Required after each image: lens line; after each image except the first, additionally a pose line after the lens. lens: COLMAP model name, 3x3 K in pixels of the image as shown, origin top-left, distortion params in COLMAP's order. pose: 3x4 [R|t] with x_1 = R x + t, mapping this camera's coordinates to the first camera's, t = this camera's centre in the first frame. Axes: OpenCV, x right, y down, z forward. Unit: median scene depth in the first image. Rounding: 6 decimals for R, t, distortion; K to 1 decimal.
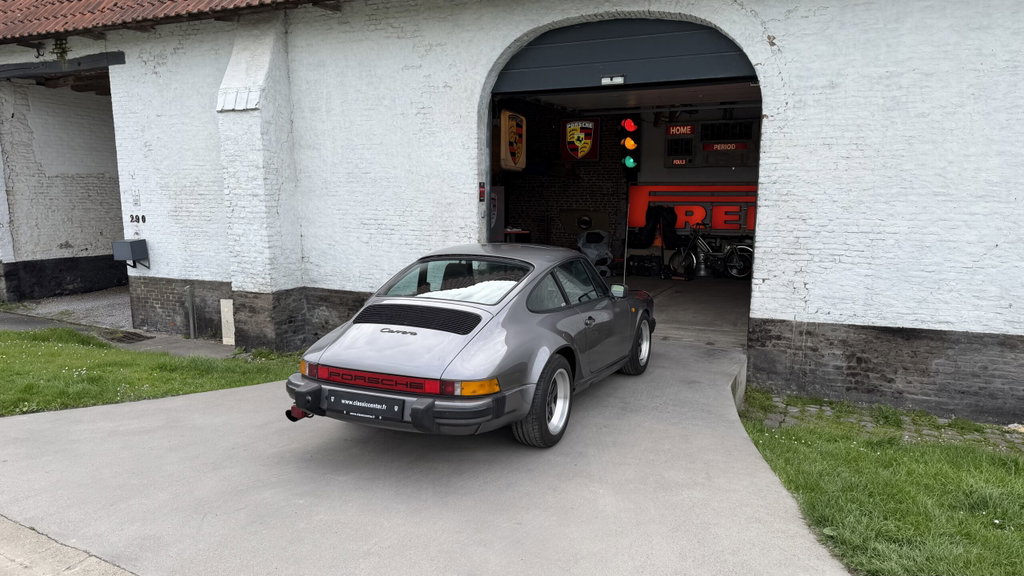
lens RADIAL K [[704.4, 0, 525.8], [0, 704.4, 299.7], [0, 0, 1]] dist [0.062788, -0.083206]
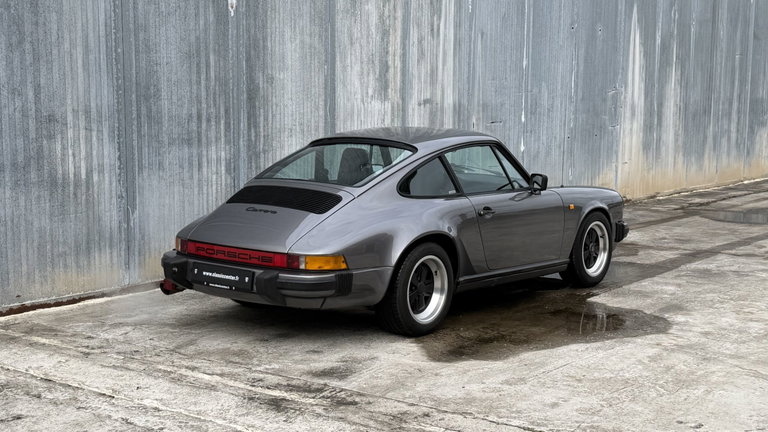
lens RADIAL K [[1093.2, 0, 379.4], [0, 1093.2, 219.3], [0, 0, 1]] dist [0.139547, 0.000000]
pose [[0.967450, 0.023124, -0.252004, 0.235978], [-0.024235, 0.999705, -0.001308, 0.034432], [0.251900, 0.007373, 0.967725, -0.301960]]
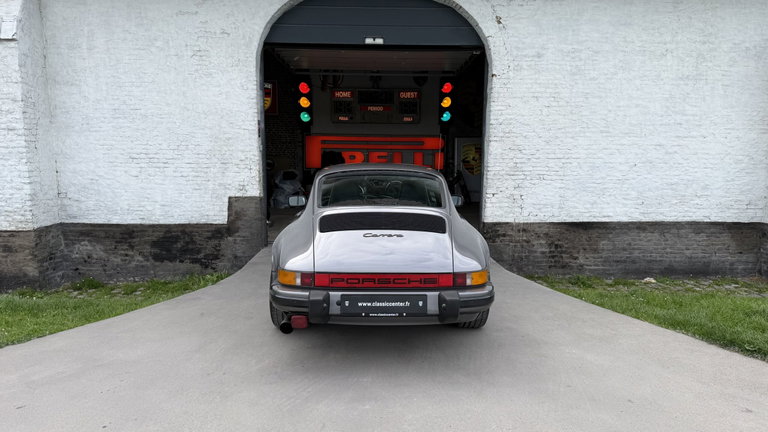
lens RADIAL K [[528.3, 0, 386.2], [0, 528.3, 222.3], [0, 0, 1]] dist [0.062788, -0.083206]
pose [[0.898151, -0.055129, 0.436218, -0.320040], [0.063292, 0.997986, -0.004192, 0.018345], [-0.435109, 0.031374, 0.899831, 0.172547]]
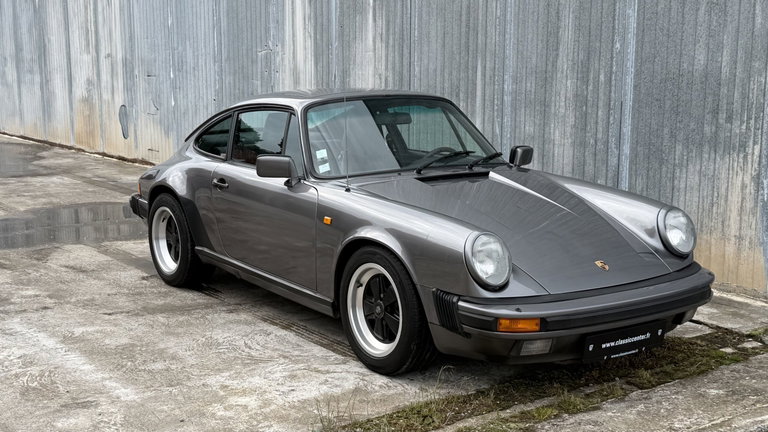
lens RADIAL K [[994.6, 0, 383.2], [0, 994.6, 217.3], [0, 0, 1]] dist [0.127846, 0.000000]
pose [[-0.484700, 0.116040, -0.866949, 1.358705], [-0.129133, 0.970806, 0.202138, -0.294256], [0.865096, 0.209928, -0.455565, 2.622616]]
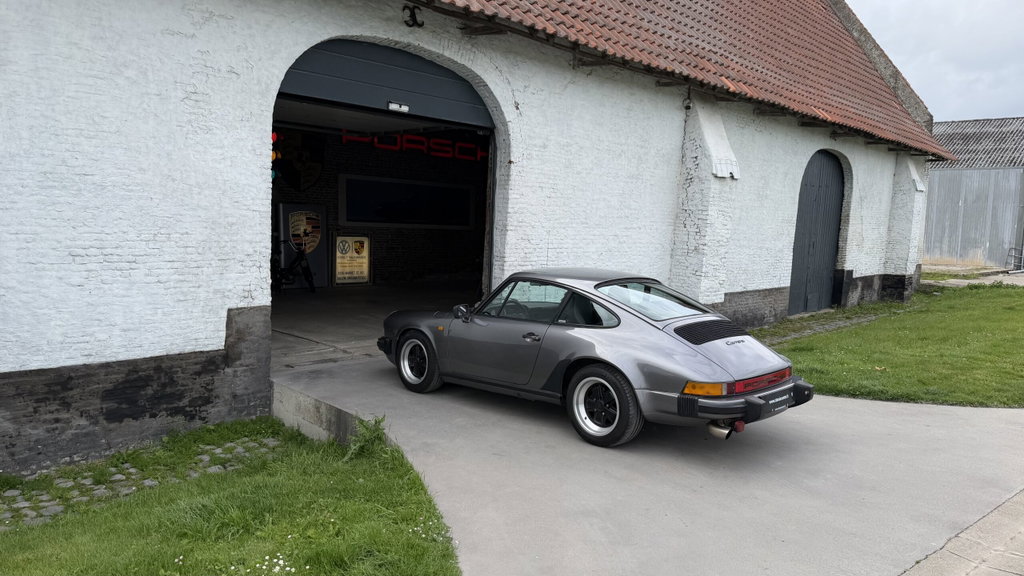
lens RADIAL K [[704.4, 0, 508.9], [0, 704.4, 291.1], [0, 0, 1]] dist [0.062788, -0.083206]
pose [[0.355901, -0.087182, 0.930448, -0.895686], [0.104858, 0.993077, 0.052942, -0.091794], [-0.928622, 0.078723, 0.362579, 0.557959]]
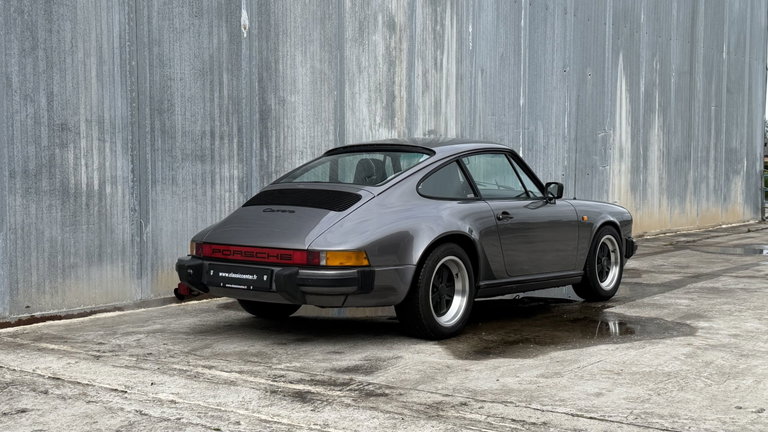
lens RADIAL K [[994.6, 0, 381.8], [0, 994.6, 219.8], [0, 0, 1]] dist [0.127846, 0.000000]
pose [[0.971280, -0.002793, -0.237925, 0.181502], [-0.014457, 0.997391, -0.070723, 0.095571], [0.237502, 0.072132, 0.968705, -0.202047]]
